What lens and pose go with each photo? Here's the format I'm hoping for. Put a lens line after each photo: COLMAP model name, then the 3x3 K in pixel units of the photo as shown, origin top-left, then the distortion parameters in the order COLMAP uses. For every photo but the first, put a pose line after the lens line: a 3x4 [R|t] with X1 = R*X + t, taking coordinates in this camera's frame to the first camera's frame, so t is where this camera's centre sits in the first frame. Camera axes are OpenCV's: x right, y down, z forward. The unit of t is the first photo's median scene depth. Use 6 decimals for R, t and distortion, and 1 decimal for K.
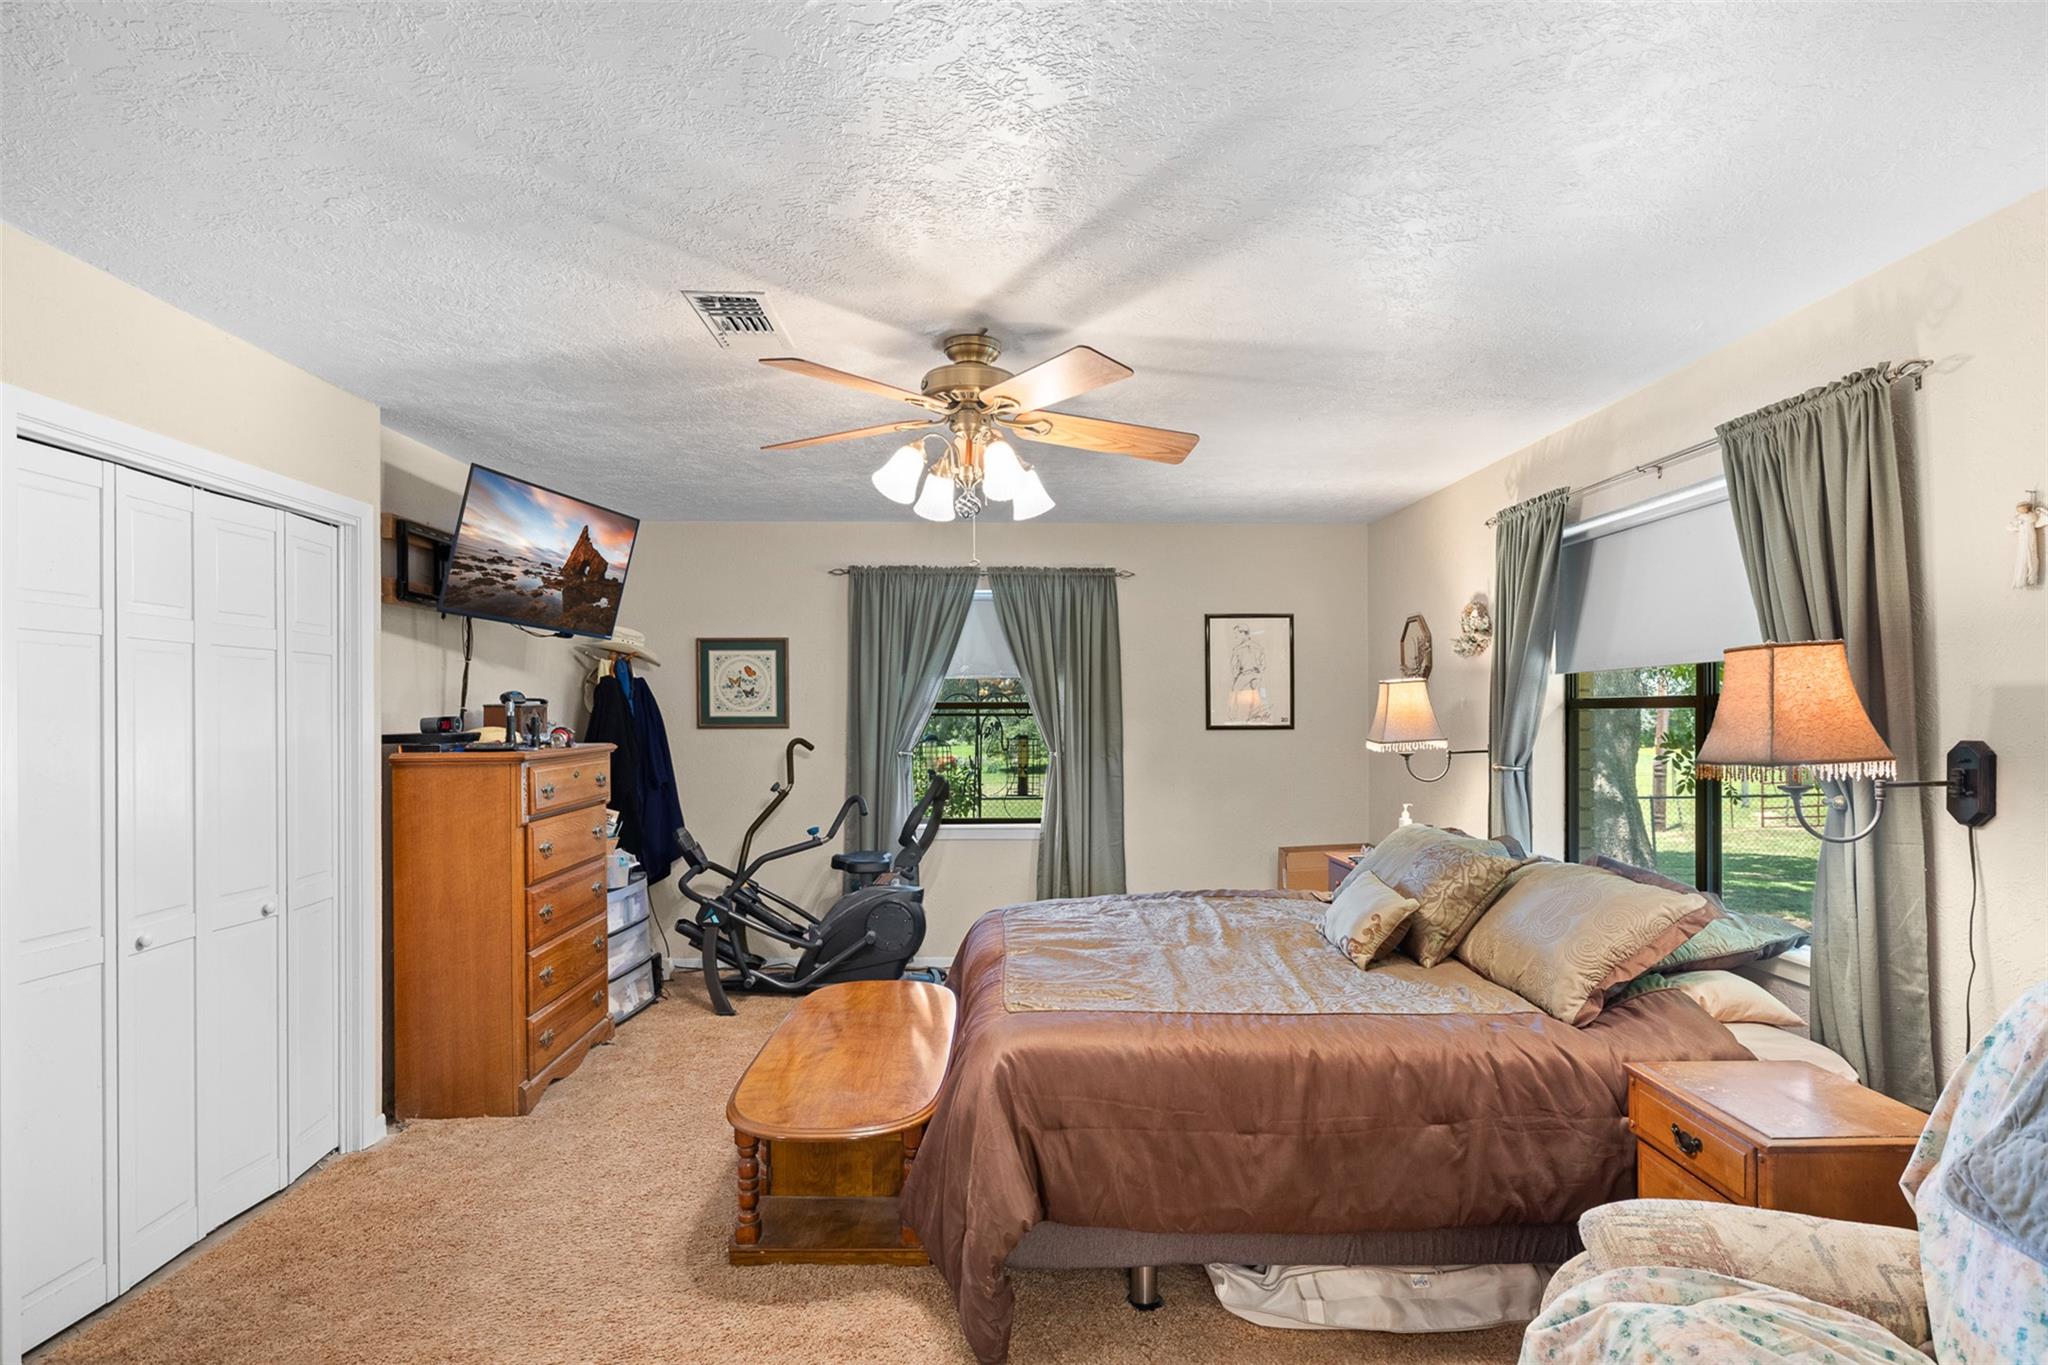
lens RADIAL K [[1098.7, 0, 1019.1], [0, 1098.7, 723.9], [0, 0, 1]] dist [0.027542, -0.001076]
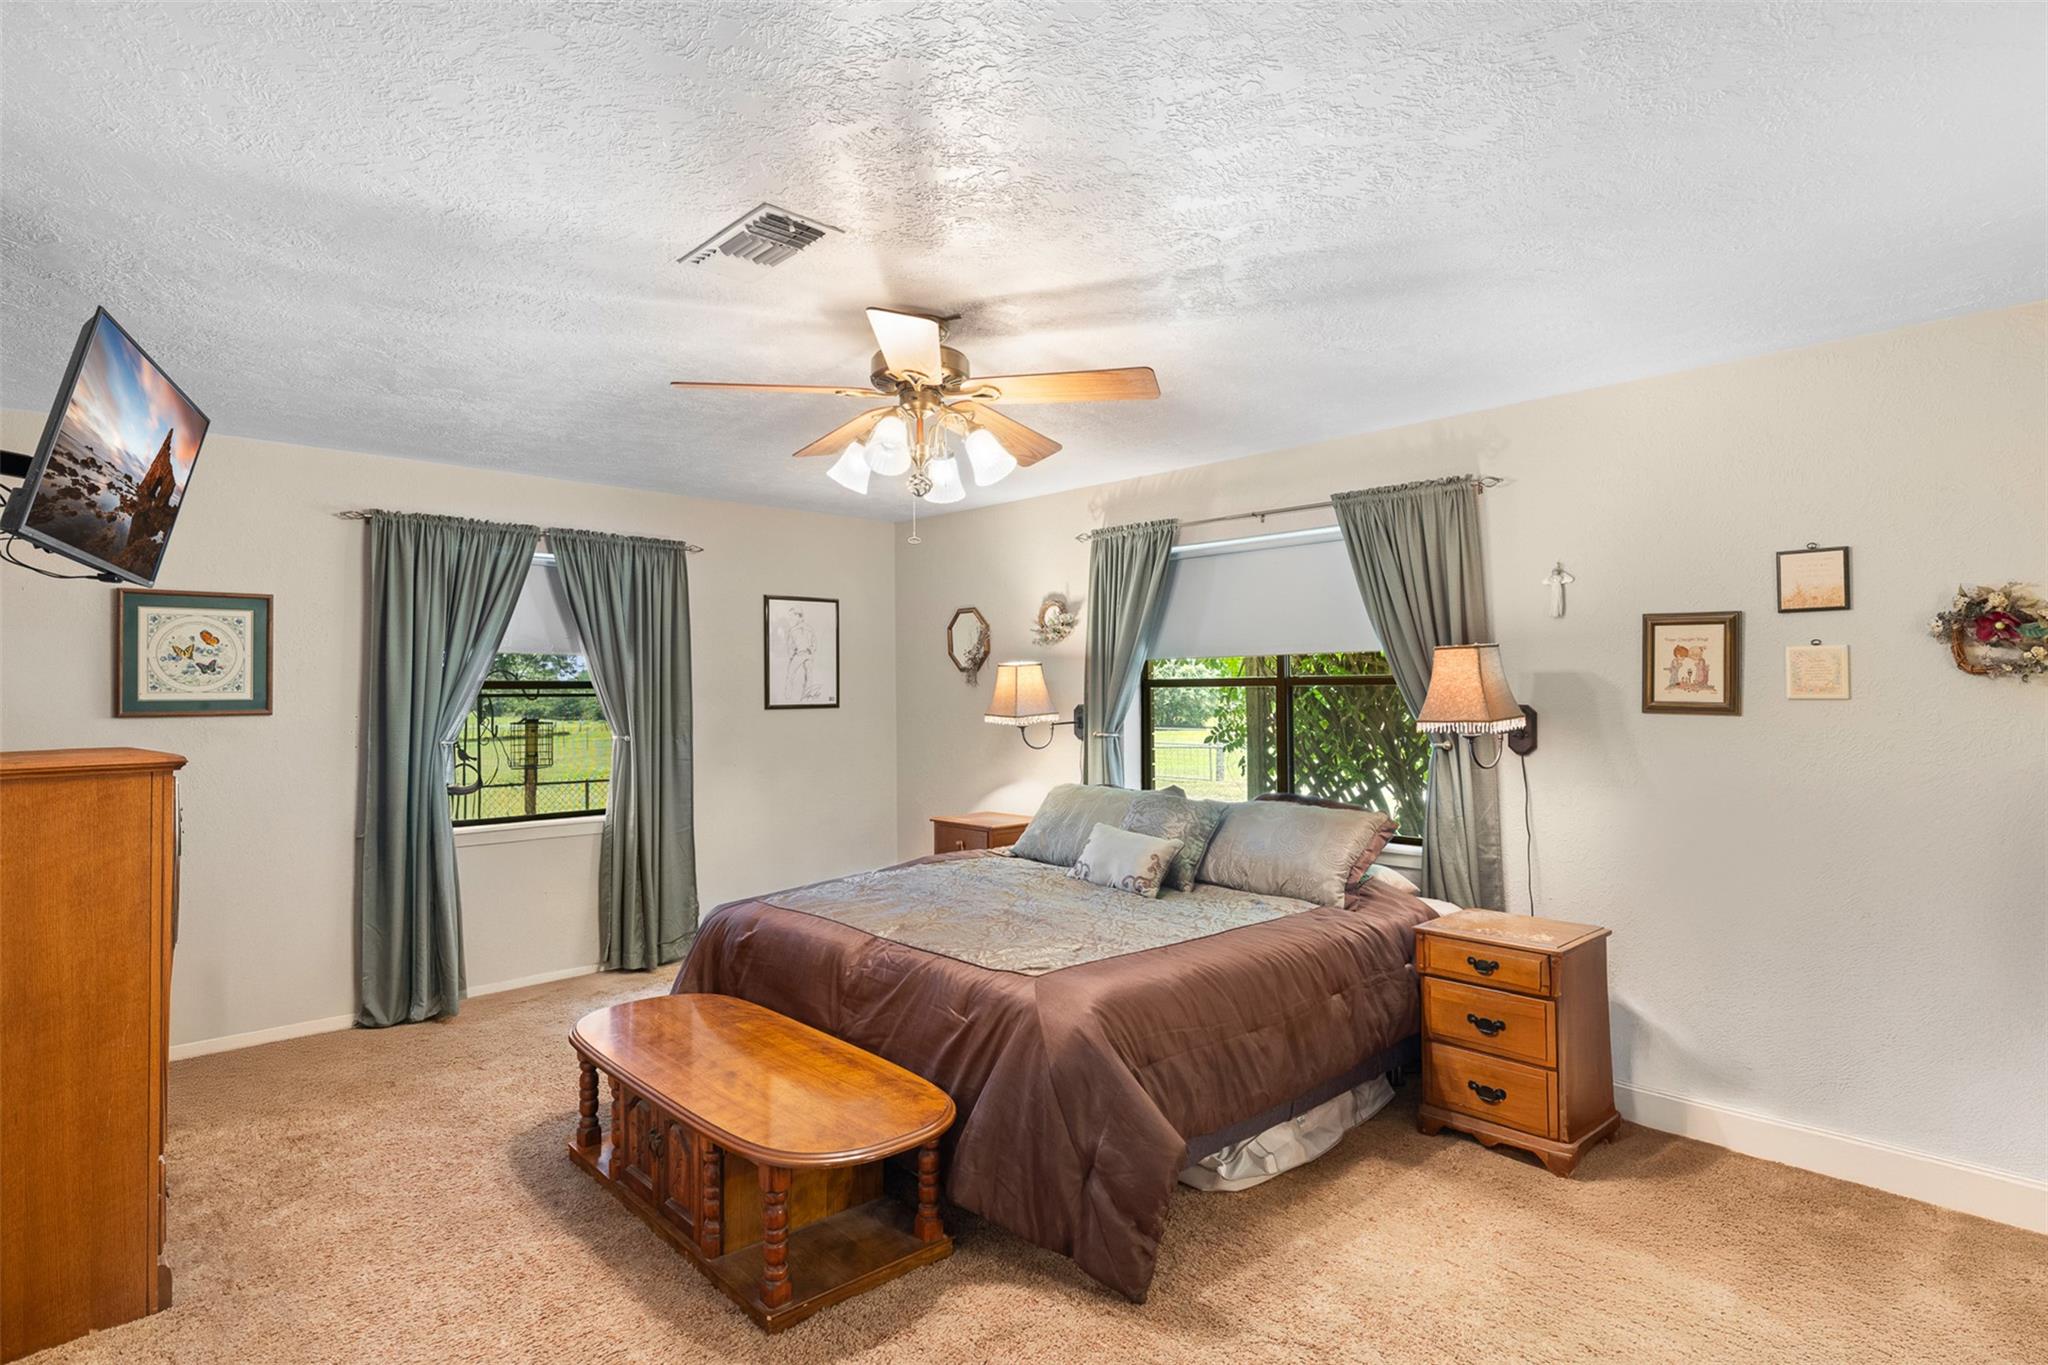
lens RADIAL K [[1076.7, 0, 1024.0], [0, 1076.7, 682.5], [0, 0, 1]] dist [0.000507, -0.000518]
pose [[0.755758, 0.002628, 0.654845, -0.399773], [0.010716, 0.999808, -0.016380, -0.000545], [-0.654763, 0.019396, 0.755585, 0.131110]]
